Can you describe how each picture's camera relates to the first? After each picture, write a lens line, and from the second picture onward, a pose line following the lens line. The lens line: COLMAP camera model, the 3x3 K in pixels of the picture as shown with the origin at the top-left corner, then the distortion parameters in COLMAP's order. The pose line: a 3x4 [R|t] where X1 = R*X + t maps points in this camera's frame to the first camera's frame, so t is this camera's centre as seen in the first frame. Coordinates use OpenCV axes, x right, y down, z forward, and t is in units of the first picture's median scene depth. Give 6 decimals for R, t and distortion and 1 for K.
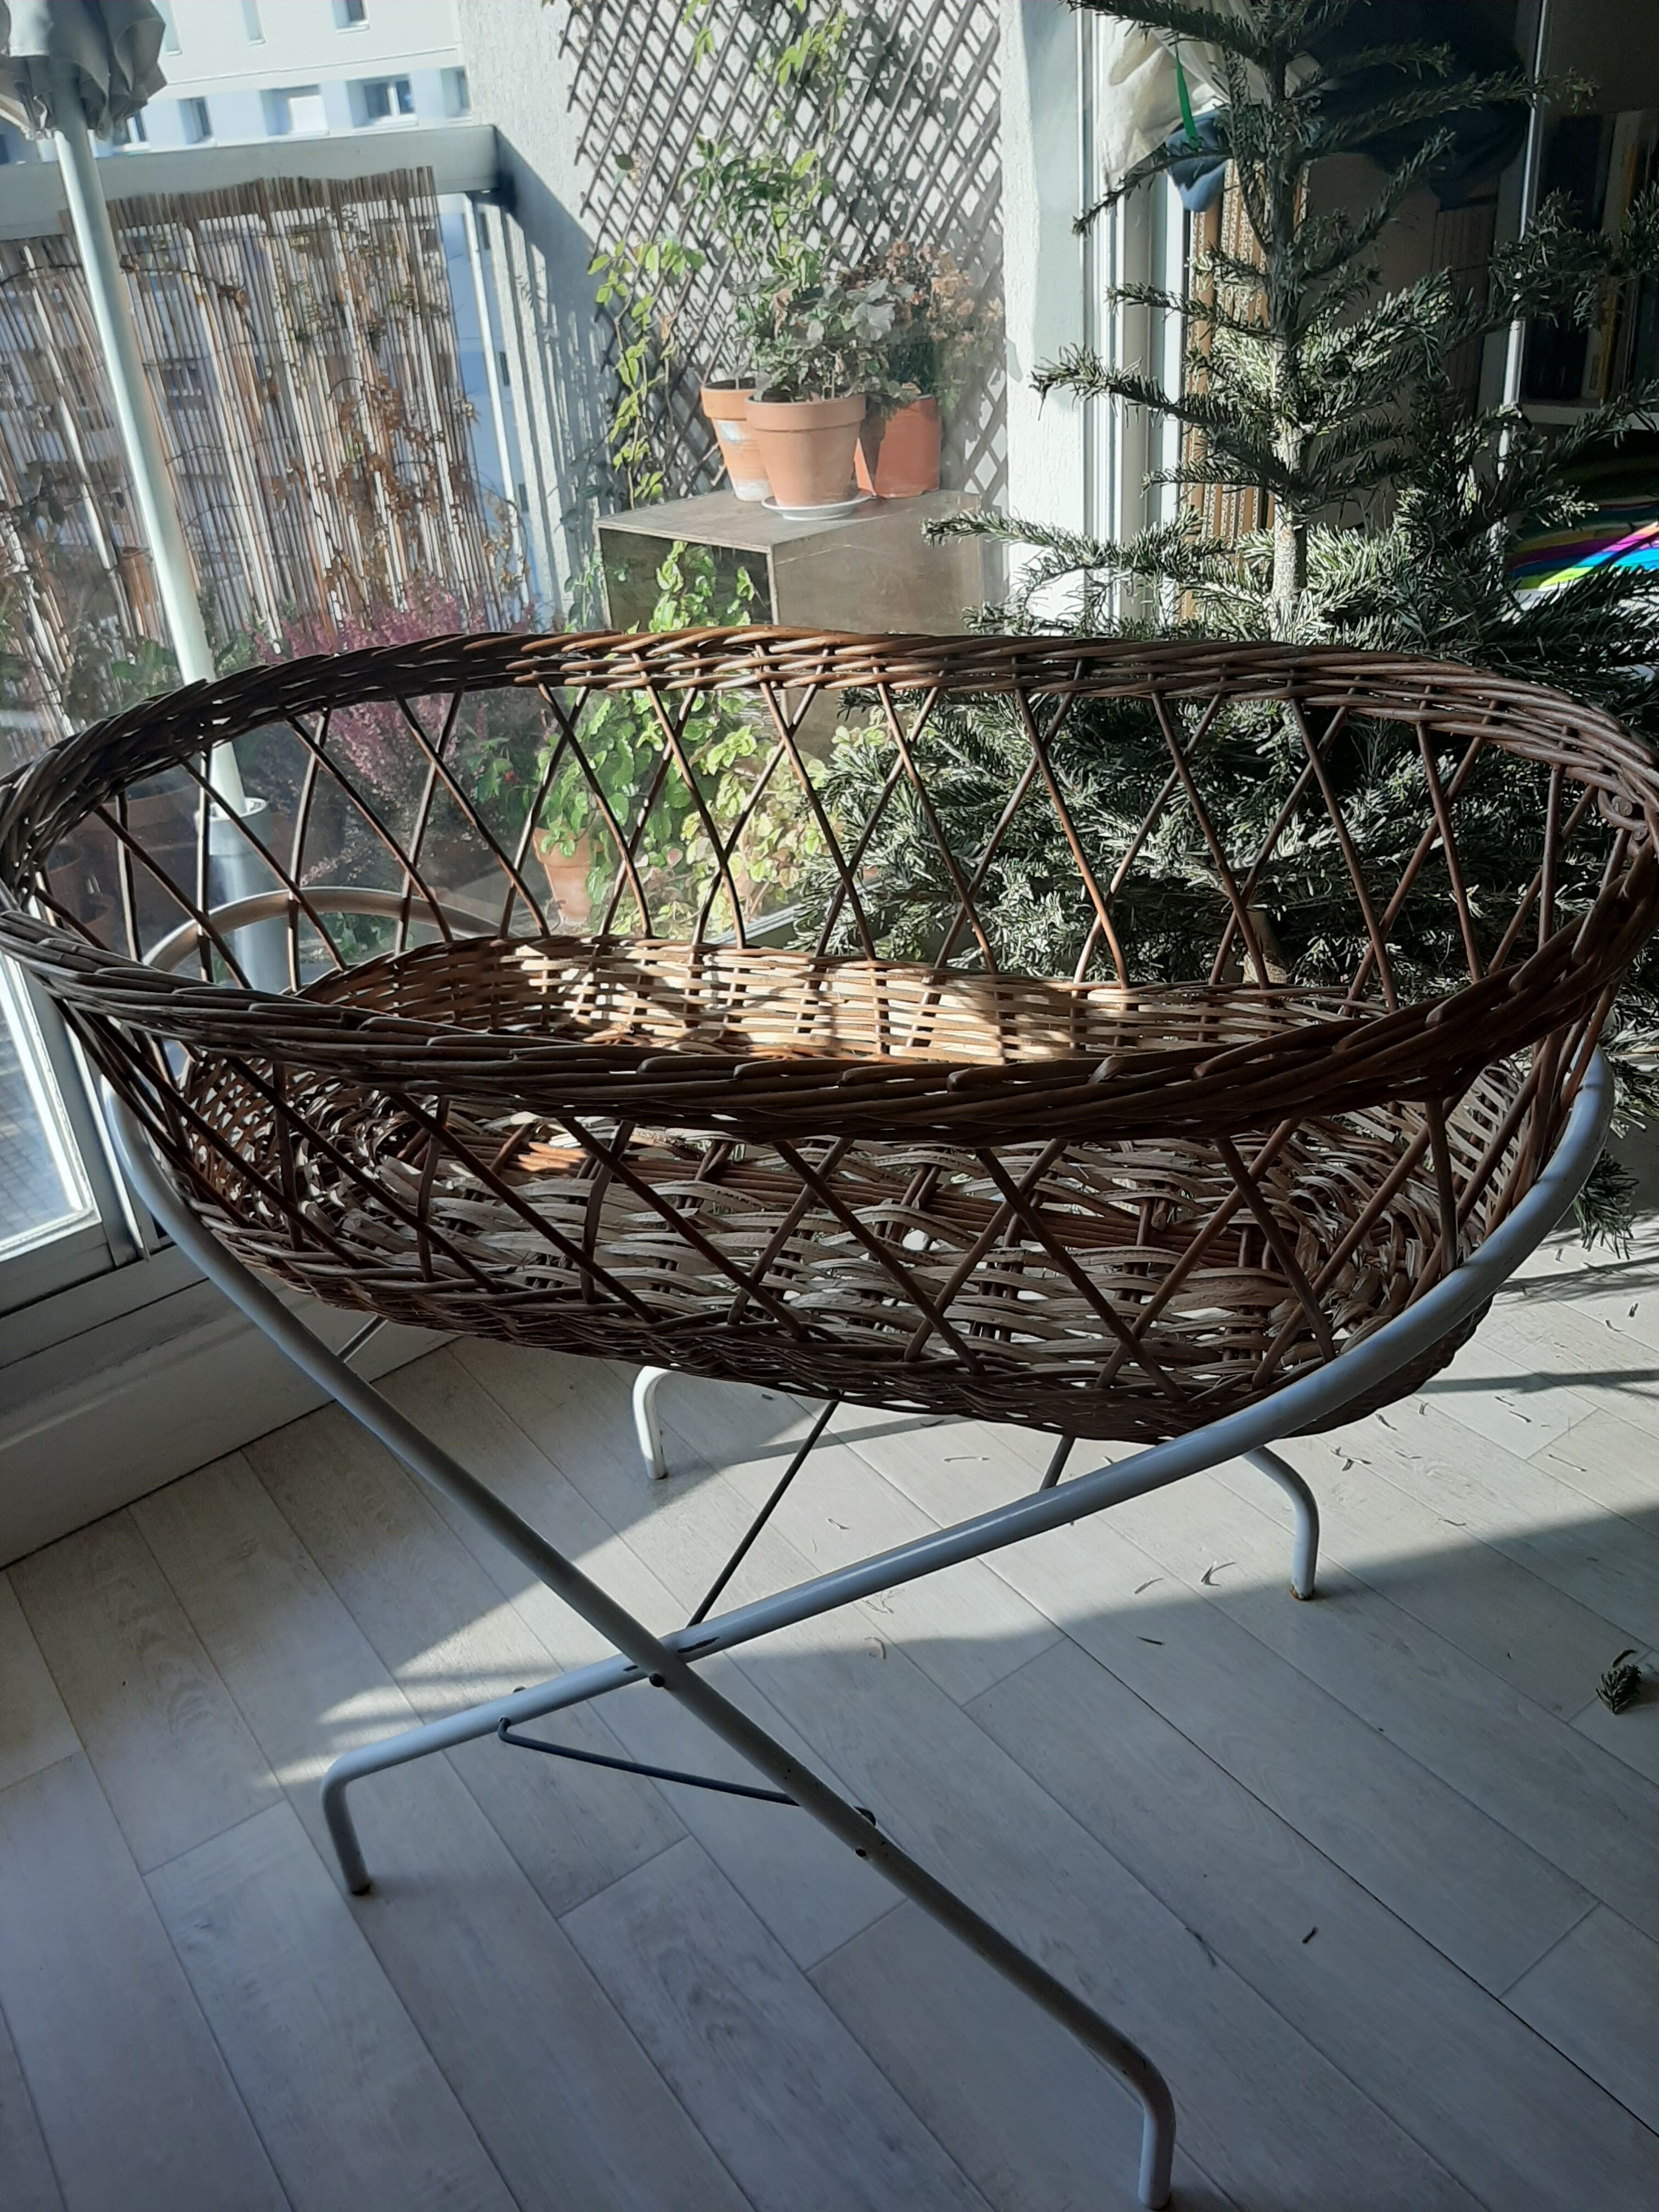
lens RADIAL K [[1736.8, 0, 829.5], [0, 1736.8, 1106.0], [0, 0, 1]] dist [0.070303, -0.155880]
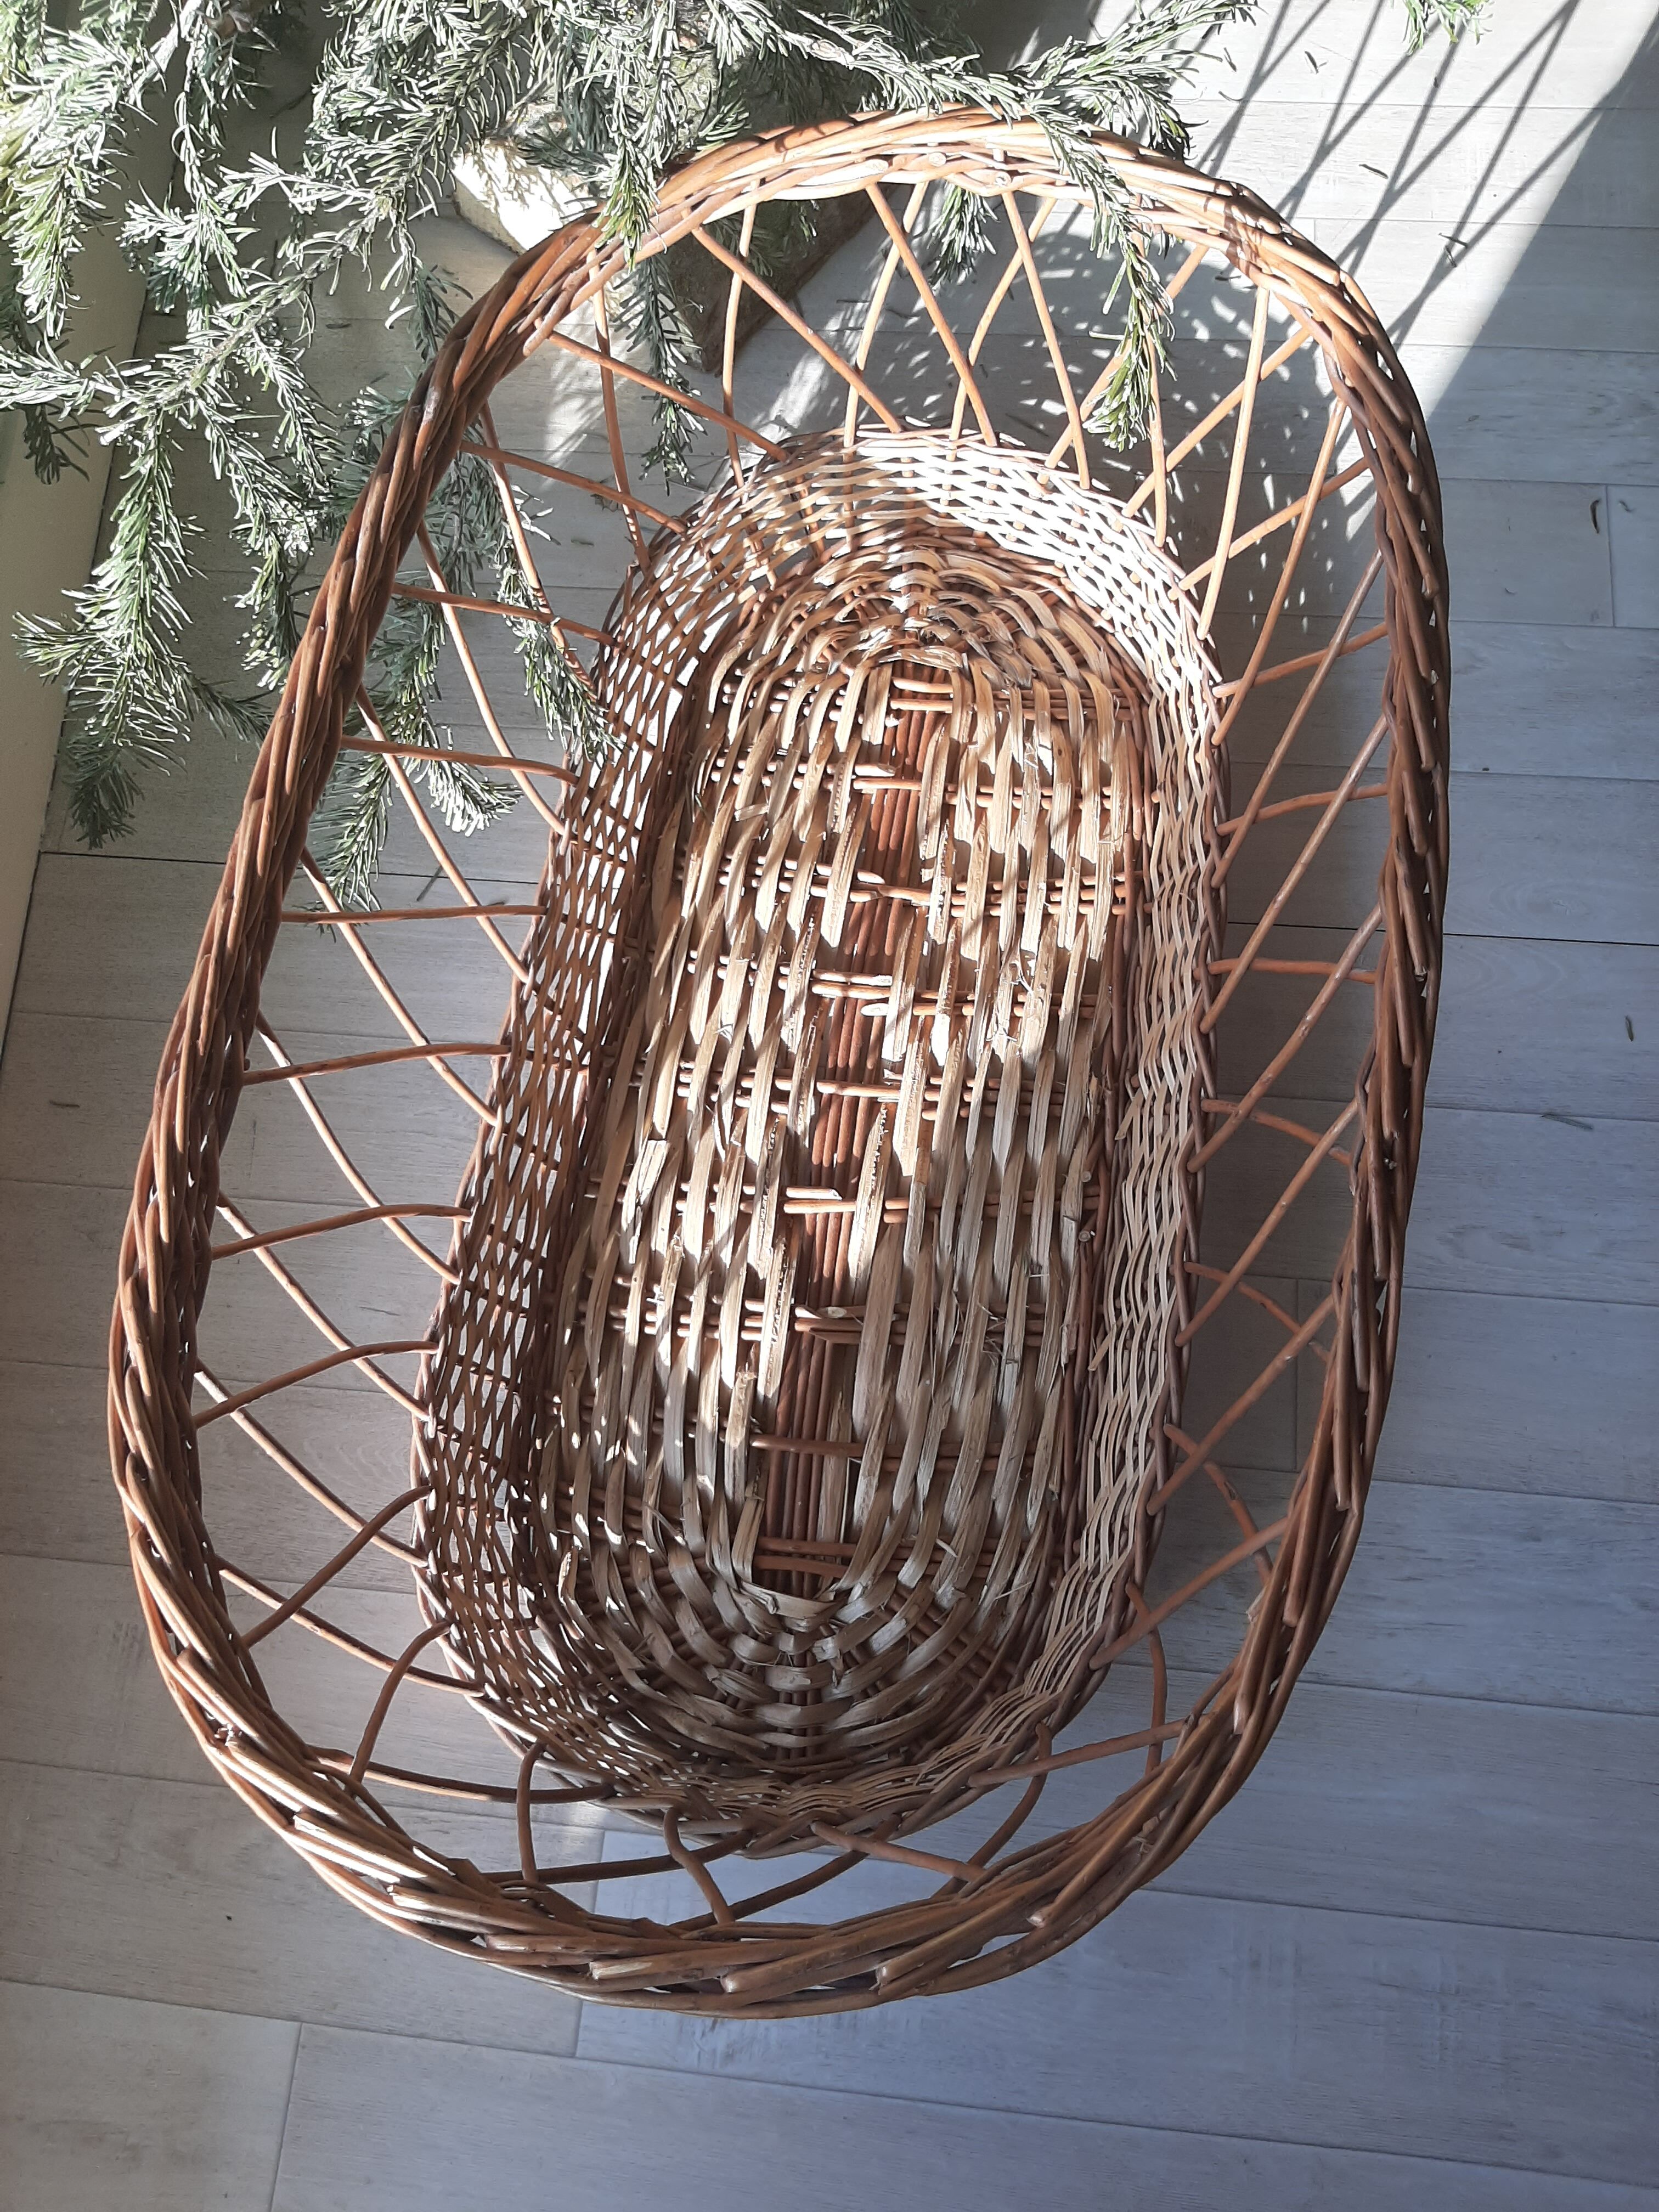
lens RADIAL K [[1736.8, 0, 829.5], [0, 1736.8, 1106.0], [0, 0, 1]] dist [0.070303, -0.155880]
pose [[0.664019, -0.700067, 0.262650, -0.238680], [0.387630, 0.622684, 0.679712, -0.246691], [-0.639391, -0.349530, 0.684841, 0.575966]]
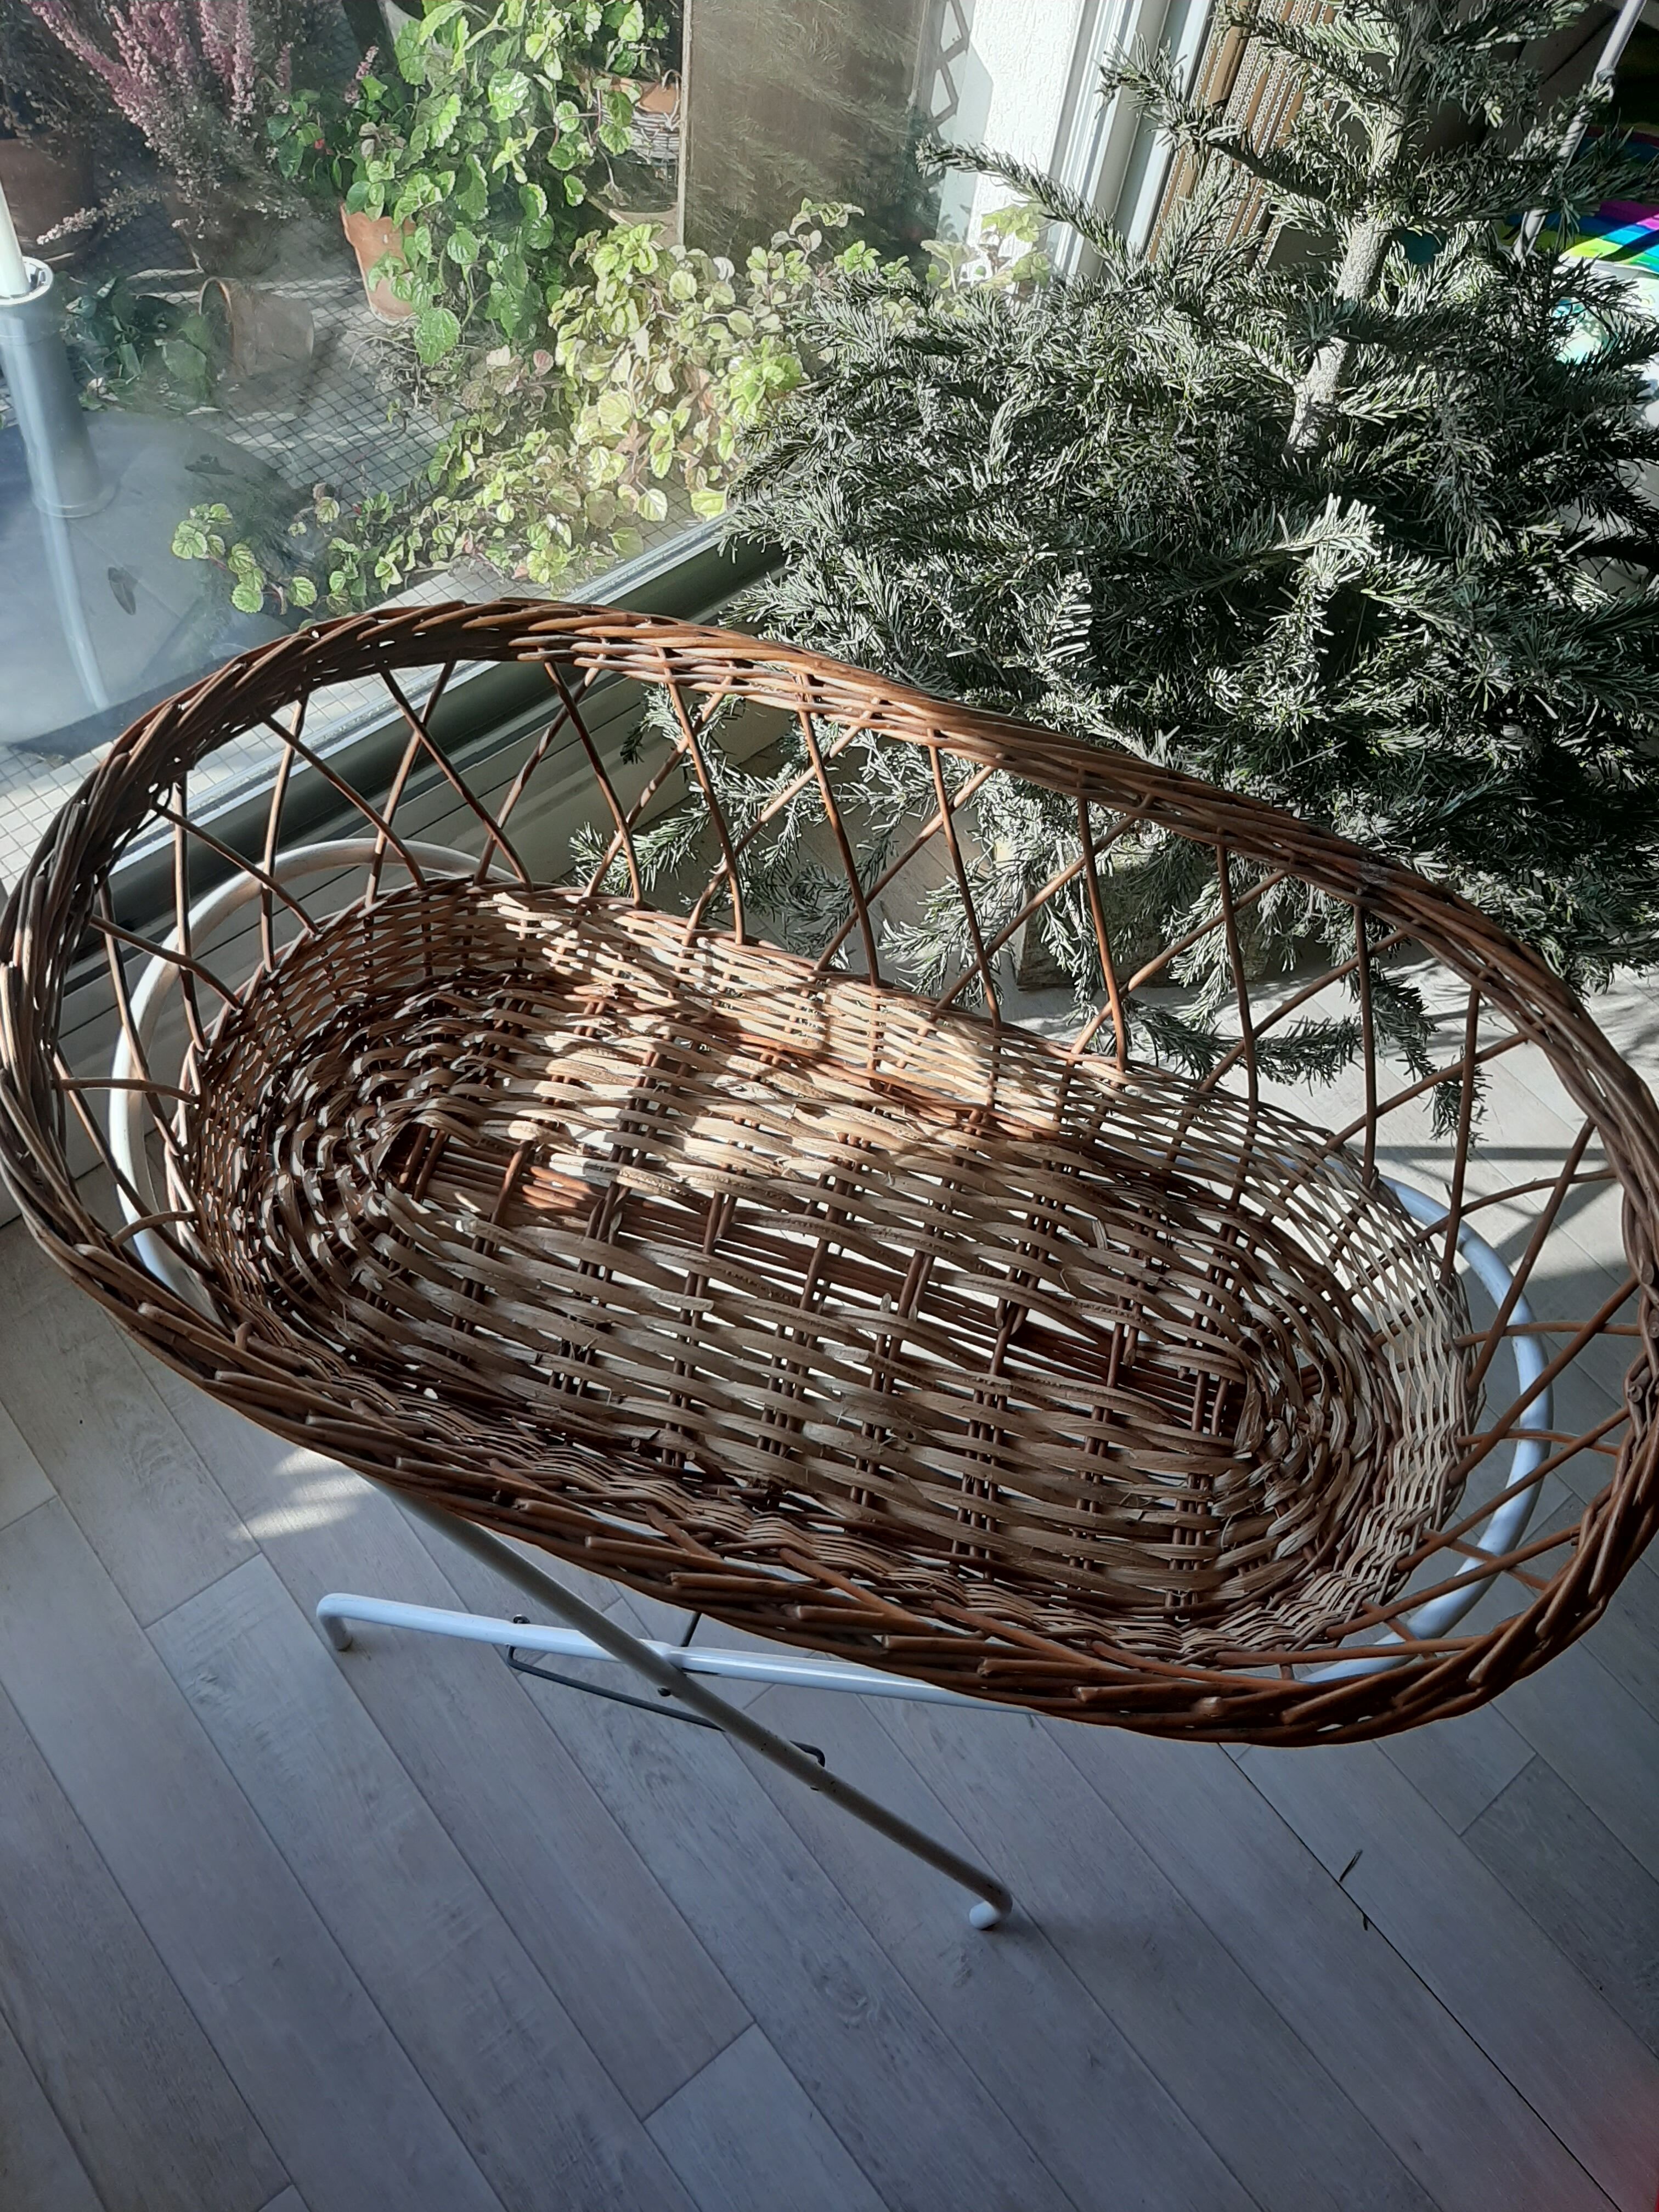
lens RADIAL K [[1736.8, 0, 829.5], [0, 1736.8, 1106.0], [0, 0, 1]] dist [0.070303, -0.155880]
pose [[0.982161, 0.041974, 0.183299, -0.172747], [-0.126670, 0.868108, 0.479940, -0.476010], [-0.138978, -0.494597, 0.857939, 0.109095]]
